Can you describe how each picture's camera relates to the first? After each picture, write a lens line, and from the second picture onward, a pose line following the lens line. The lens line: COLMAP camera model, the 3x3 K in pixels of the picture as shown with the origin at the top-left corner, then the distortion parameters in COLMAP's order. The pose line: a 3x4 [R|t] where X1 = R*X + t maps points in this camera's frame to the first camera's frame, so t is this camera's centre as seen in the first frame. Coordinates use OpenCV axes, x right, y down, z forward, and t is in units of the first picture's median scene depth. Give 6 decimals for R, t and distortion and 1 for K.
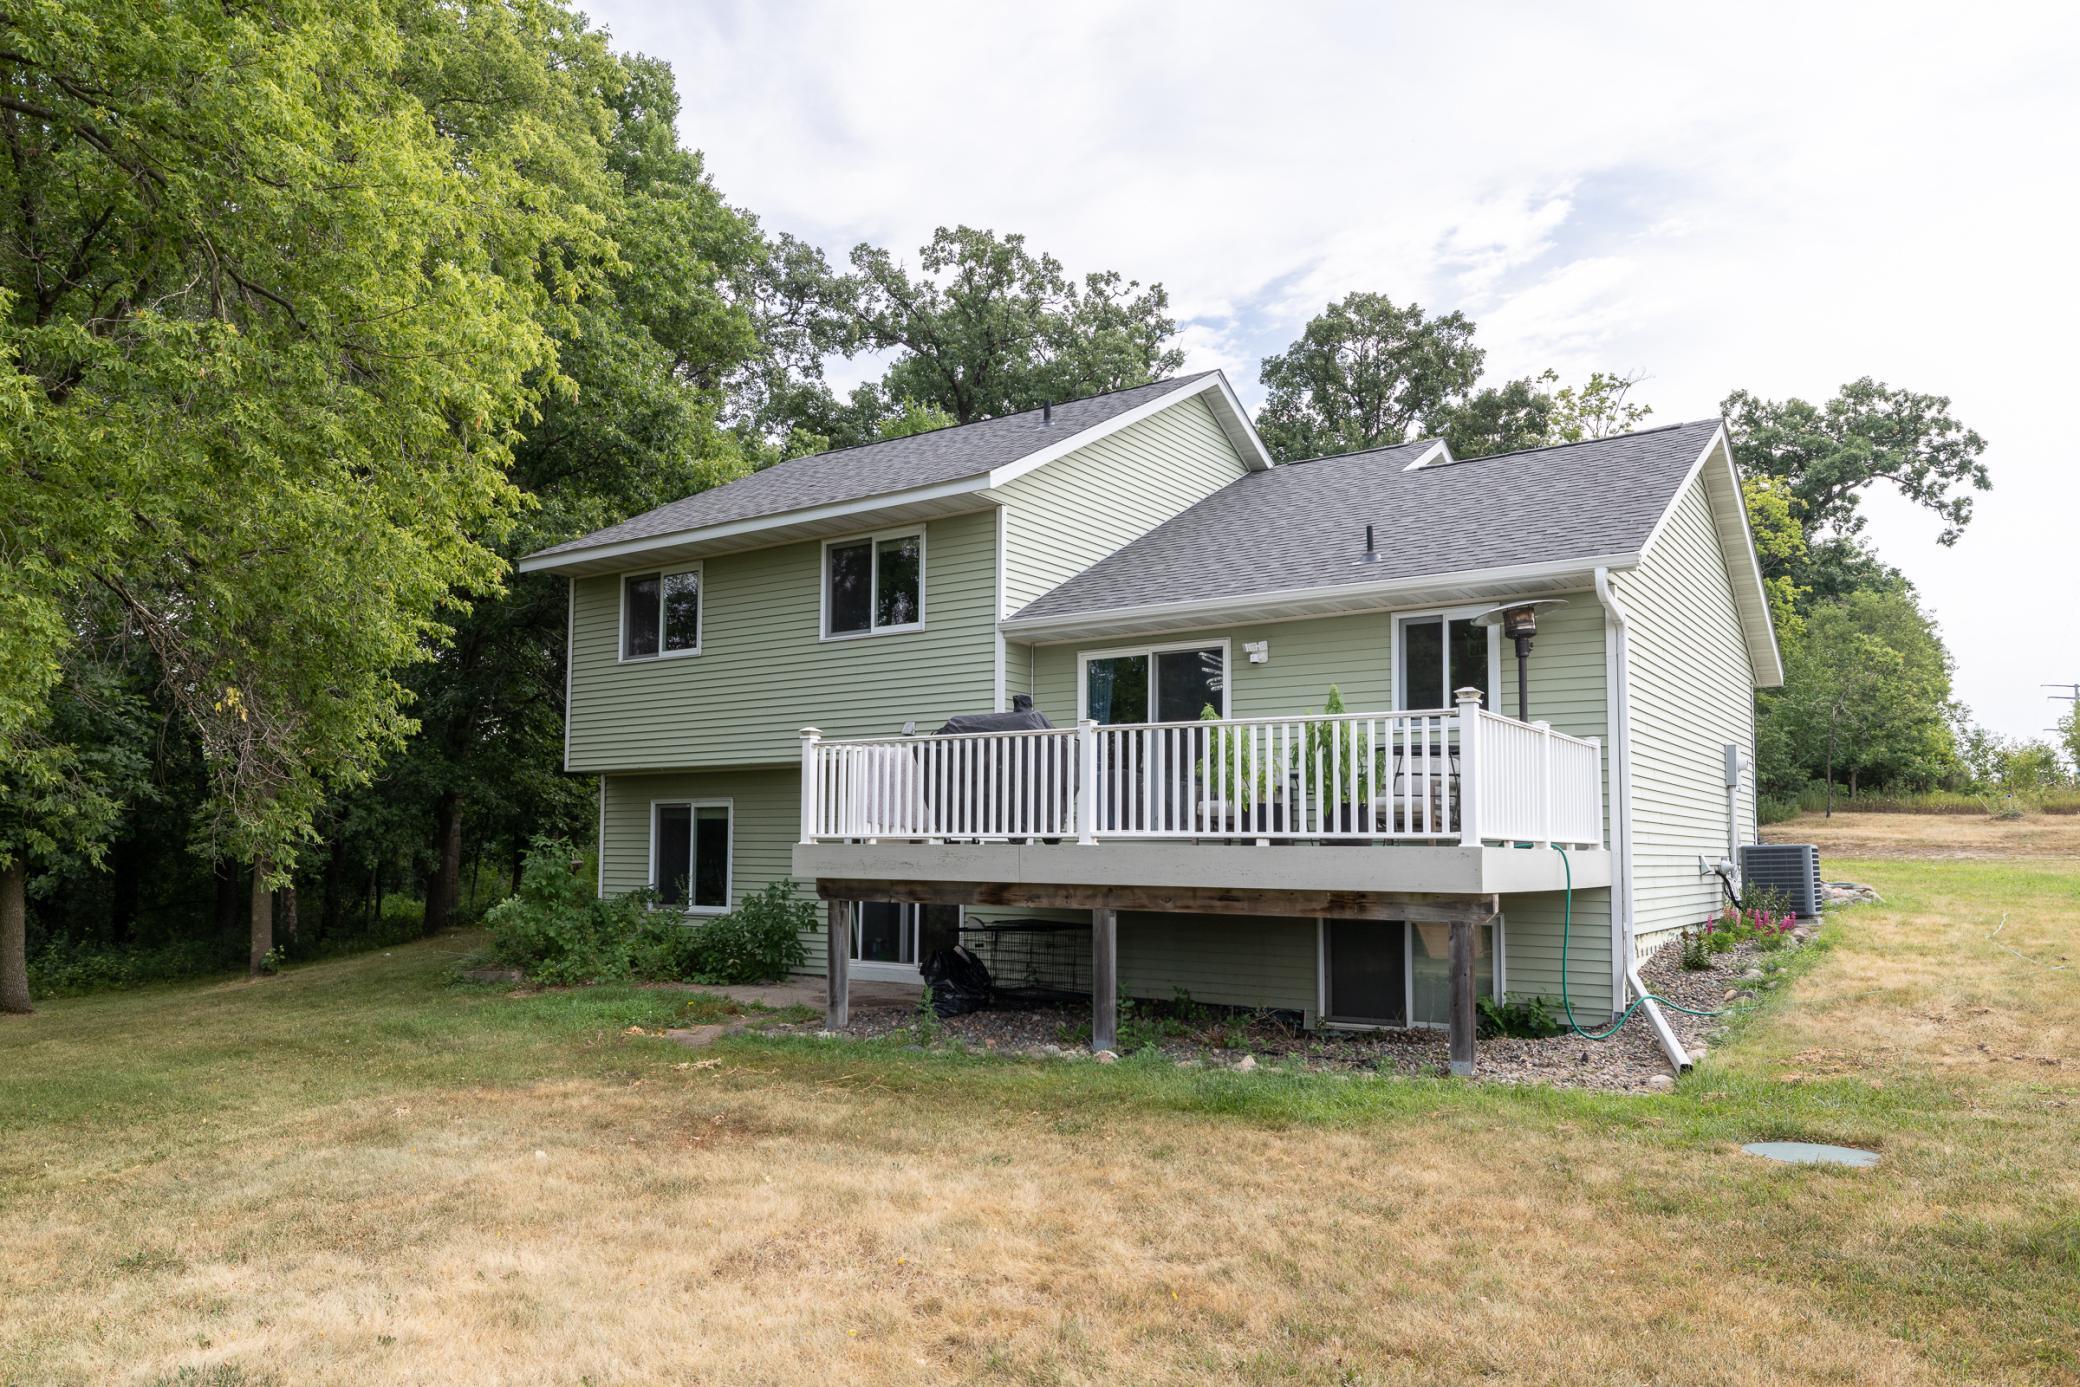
lens RADIAL K [[1395.9, 0, 1029.0], [0, 1395.9, 762.0], [0, 0, 1]] dist [0.045281, -0.000614]
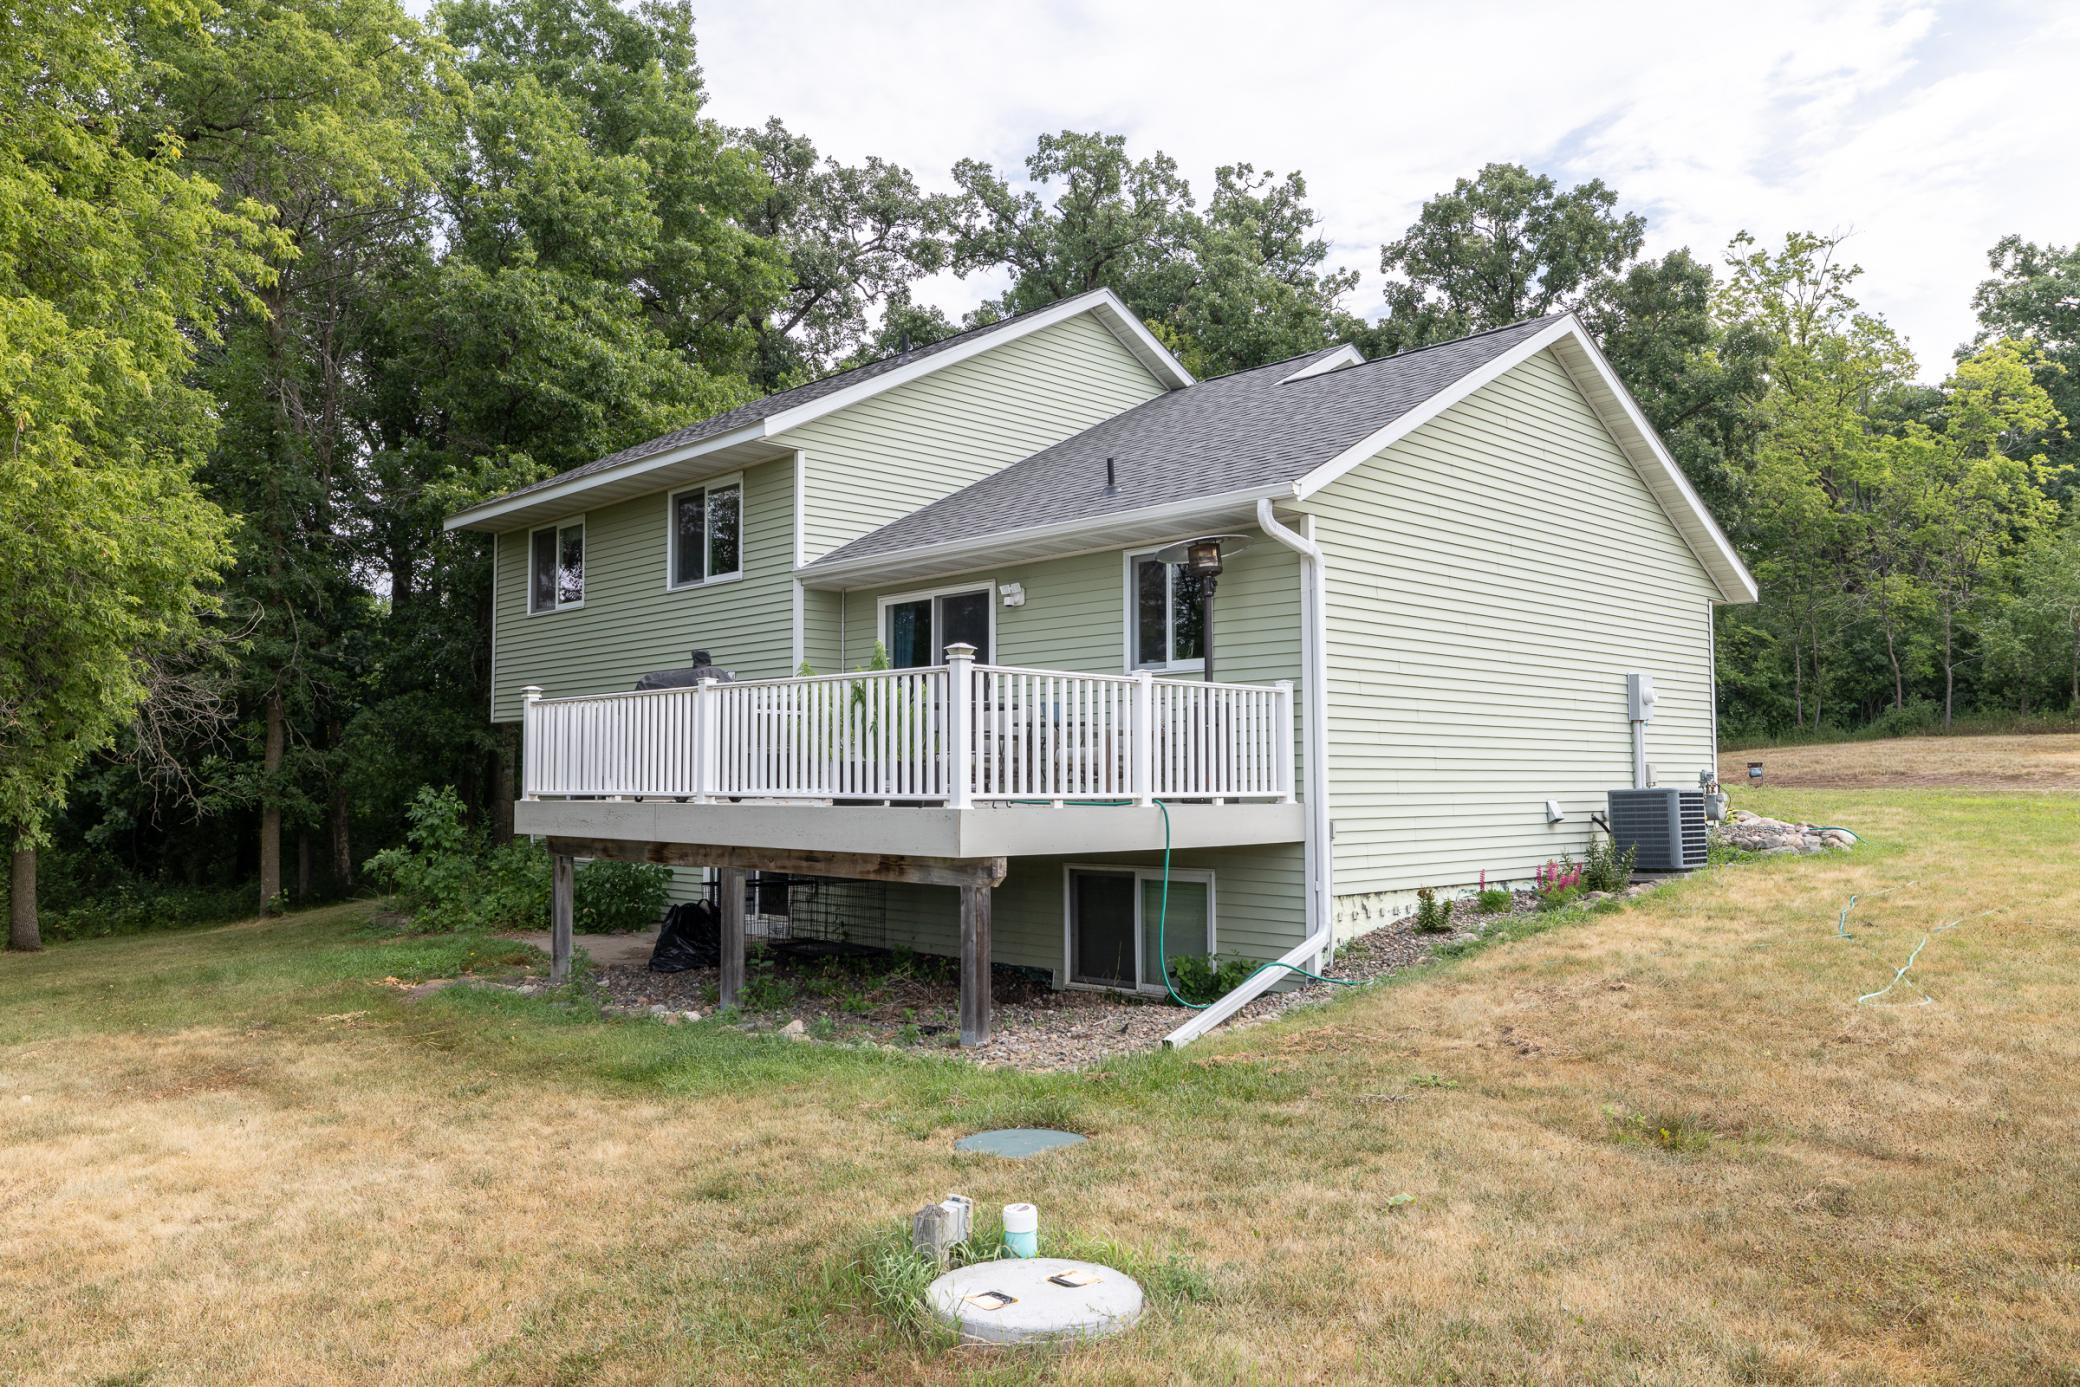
lens RADIAL K [[1480.4, 0, 1040.9], [0, 1480.4, 699.2], [0, 0, 1]] dist [0.028181, 0.015411]
pose [[0.982296, -0.019178, -0.186354, 0.124691], [0.020907, 0.999755, 0.007317, -0.004731], [0.186167, -0.011083, 0.982456, 0.002874]]
